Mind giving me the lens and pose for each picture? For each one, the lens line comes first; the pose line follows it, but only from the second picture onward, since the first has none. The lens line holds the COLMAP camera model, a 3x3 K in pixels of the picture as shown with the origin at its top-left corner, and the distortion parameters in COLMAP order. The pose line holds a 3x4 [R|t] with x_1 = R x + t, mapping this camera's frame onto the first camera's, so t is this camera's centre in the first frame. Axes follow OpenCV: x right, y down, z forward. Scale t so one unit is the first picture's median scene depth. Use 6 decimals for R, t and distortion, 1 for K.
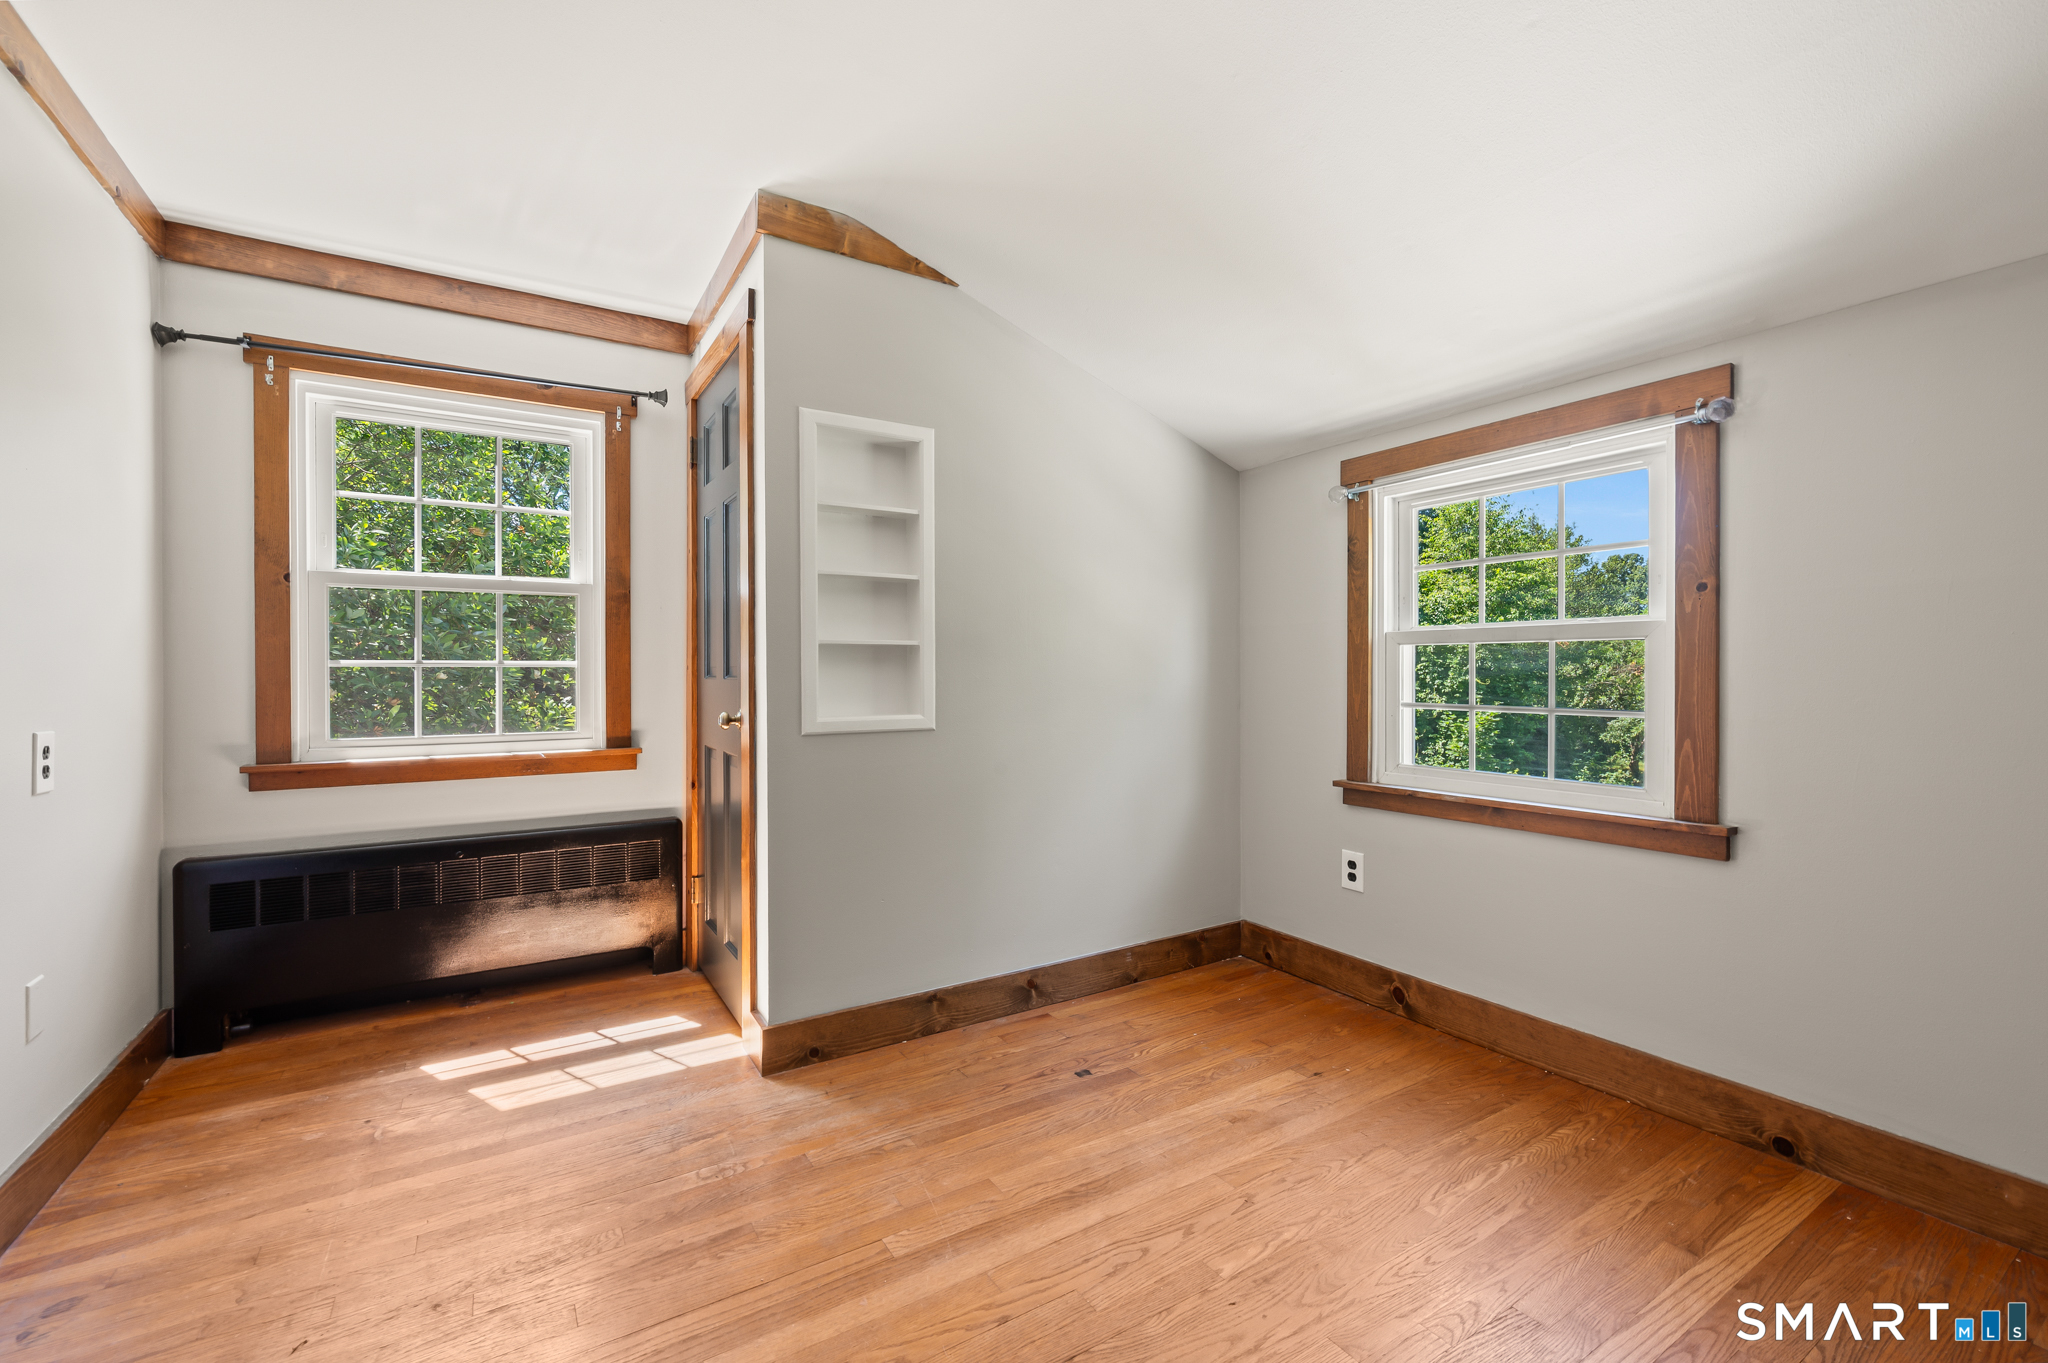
lens RADIAL K [[825.4, 0, 1007.9], [0, 825.4, 678.4], [0, 0, 1]] dist [-0.000347, -0.000229]
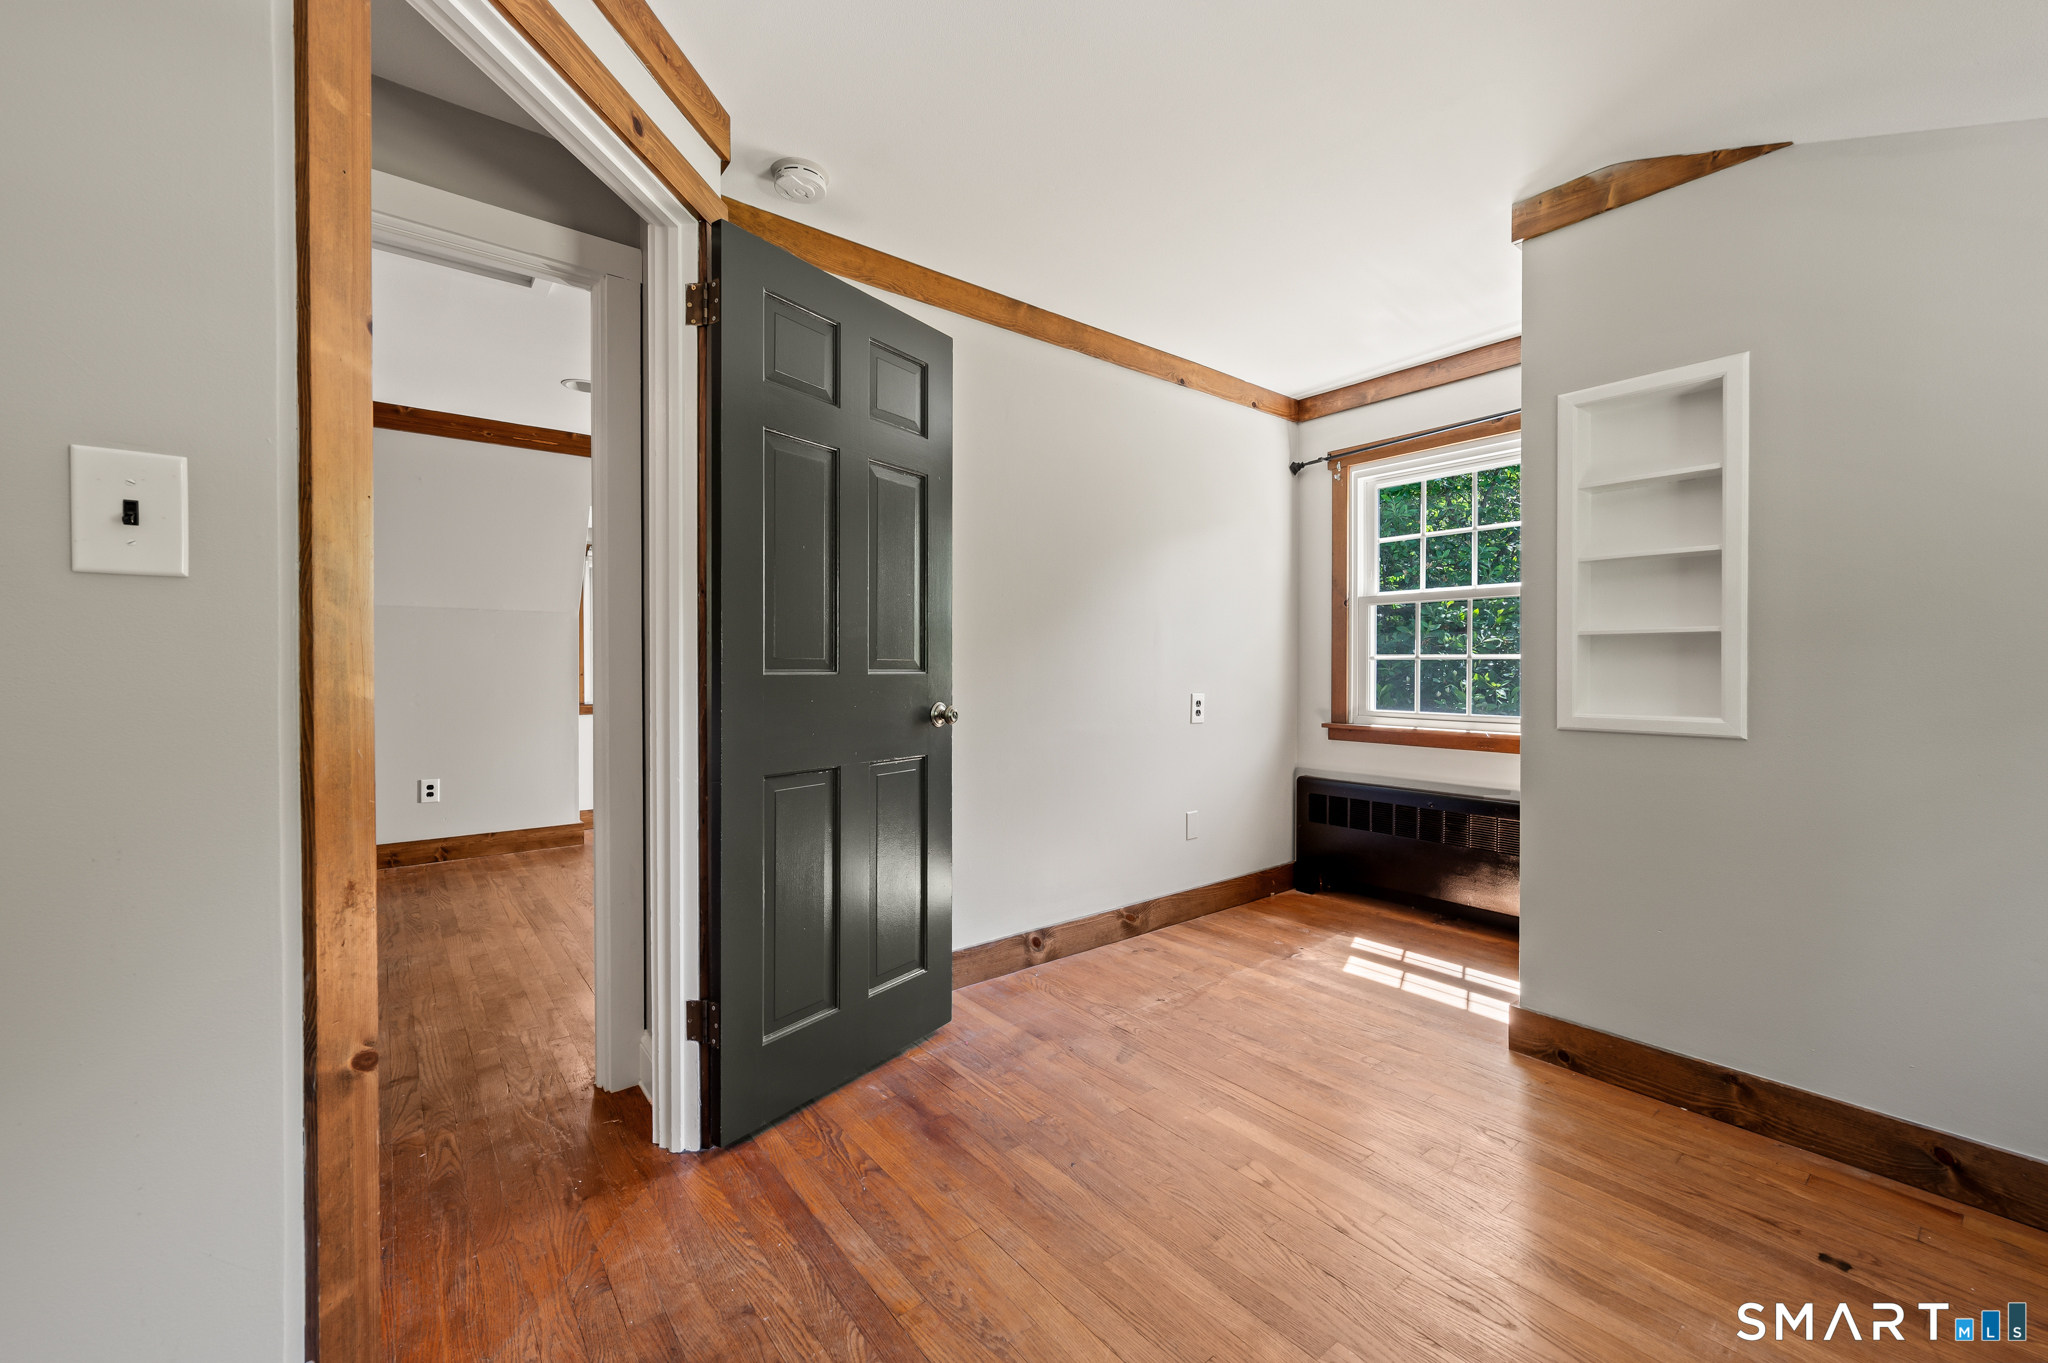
lens RADIAL K [[825.4, 0, 1039.2], [0, 825.4, 673.8], [0, 0, 1]] dist [-0.000347, -0.000229]
pose [[0.130399, 0.012380, -0.991384, 0.601016], [-0.005887, 0.999914, 0.011712, -0.004444], [0.991444, 0.004309, 0.130461, 0.241355]]
